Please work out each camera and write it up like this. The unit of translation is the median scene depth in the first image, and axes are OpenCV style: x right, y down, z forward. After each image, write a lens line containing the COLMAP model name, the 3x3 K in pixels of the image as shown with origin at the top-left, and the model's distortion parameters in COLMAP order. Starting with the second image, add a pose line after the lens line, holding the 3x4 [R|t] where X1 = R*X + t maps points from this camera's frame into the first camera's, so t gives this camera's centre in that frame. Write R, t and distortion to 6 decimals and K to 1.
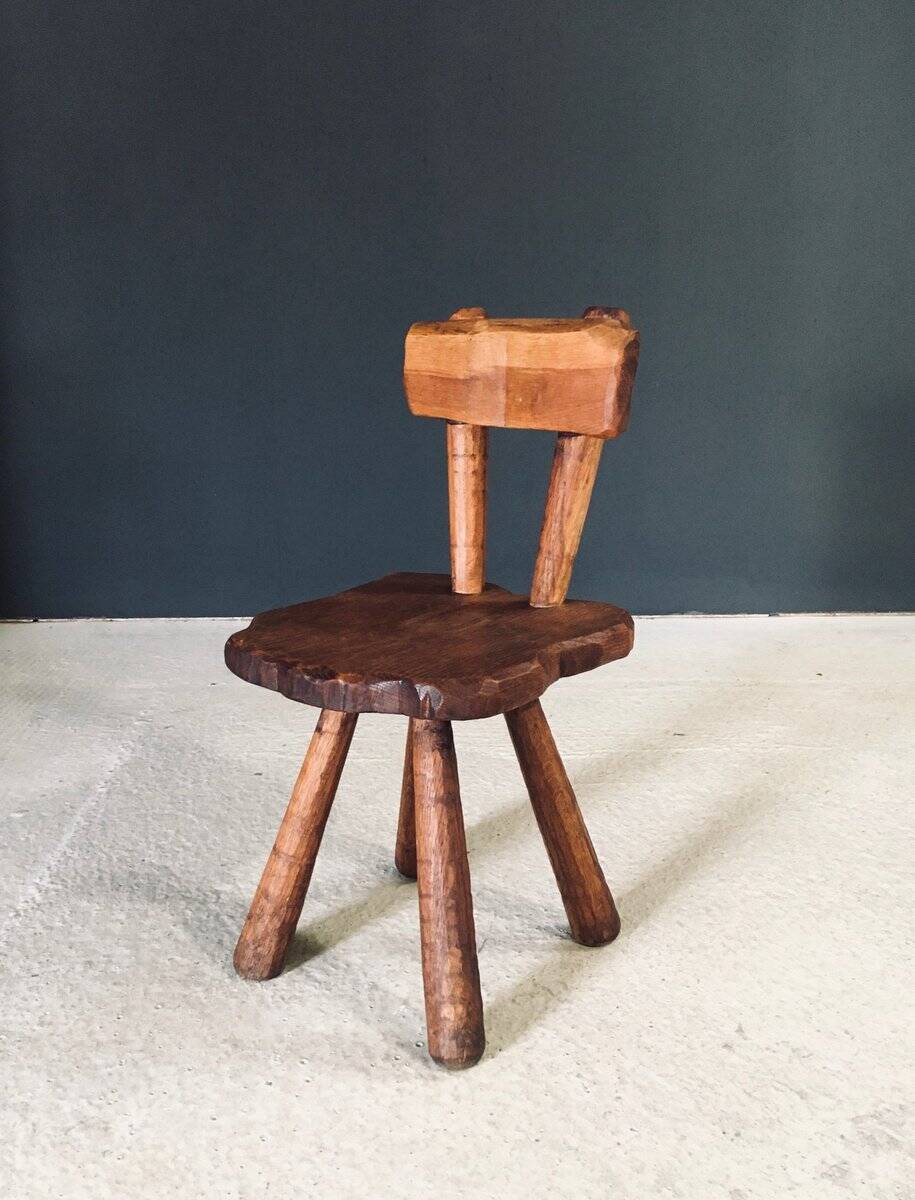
lens RADIAL K [[1154.0, 0, 434.0], [0, 1154.0, 586.3], [0, 0, 1]] dist [0.007222, 0.000000]
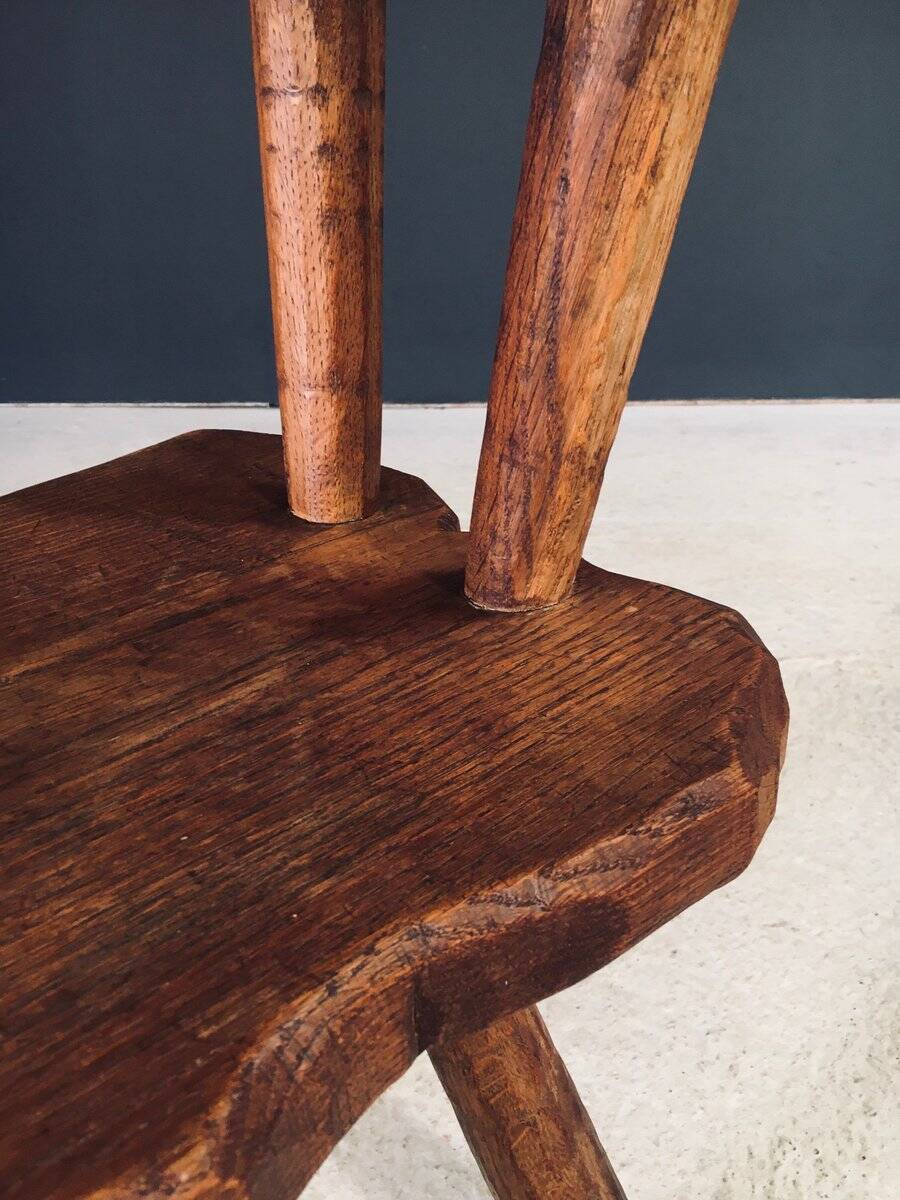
lens RADIAL K [[1095.0, 0, 445.3], [0, 1095.0, 608.6], [0, 0, 1]] dist [0.028471, 0.000000]
pose [[0.985581, 0.062956, -0.157057, 0.128907], [-0.020587, 0.965926, 0.258000, -0.059029], [0.167947, -0.251046, 0.953294, 0.725182]]
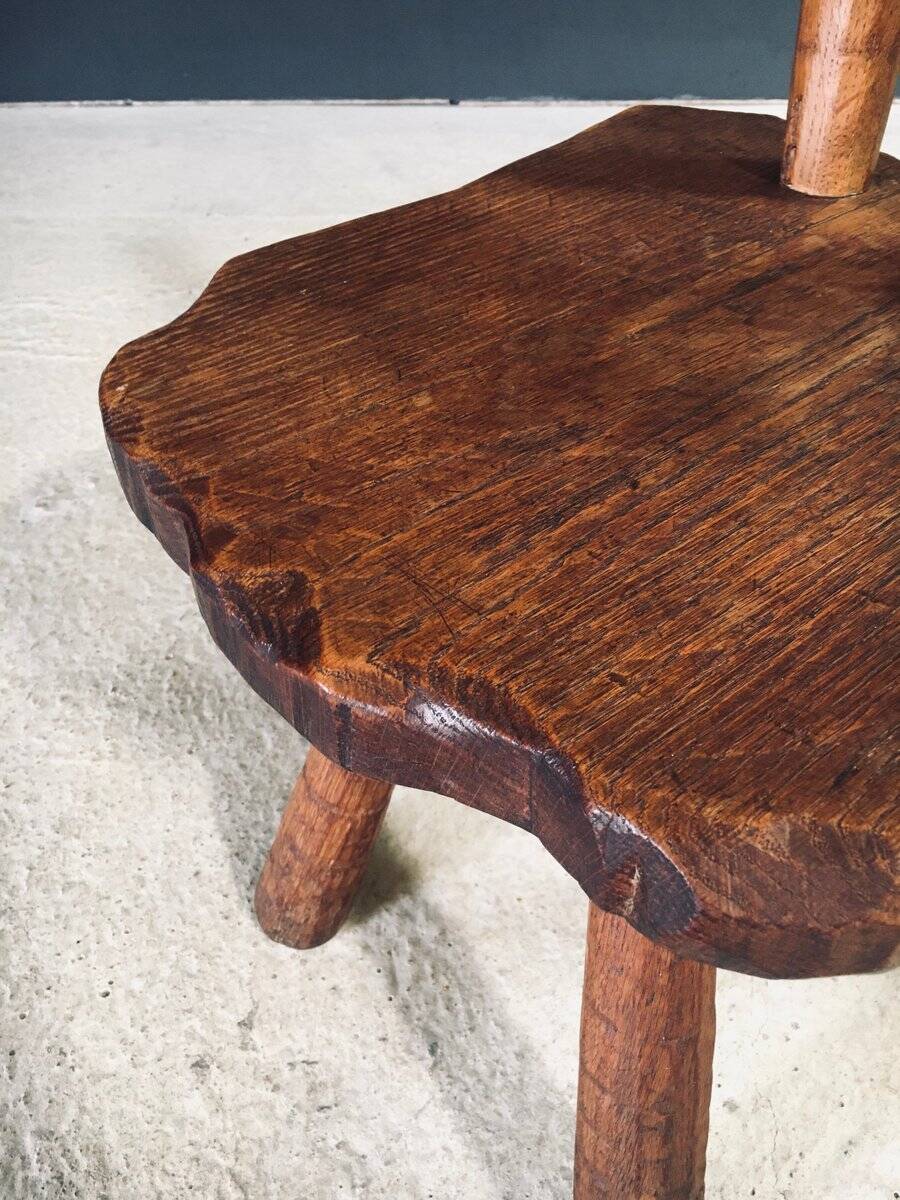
lens RADIAL K [[1039.5, 0, 449.1], [0, 1039.5, 603.6], [0, 0, 1]] dist [0.059497, -0.100513]
pose [[0.973798, 0.127417, -0.188367, -0.007639], [-0.018040, 0.868970, 0.494536, -0.046366], [0.226697, -0.478180, 0.848500, 0.671507]]
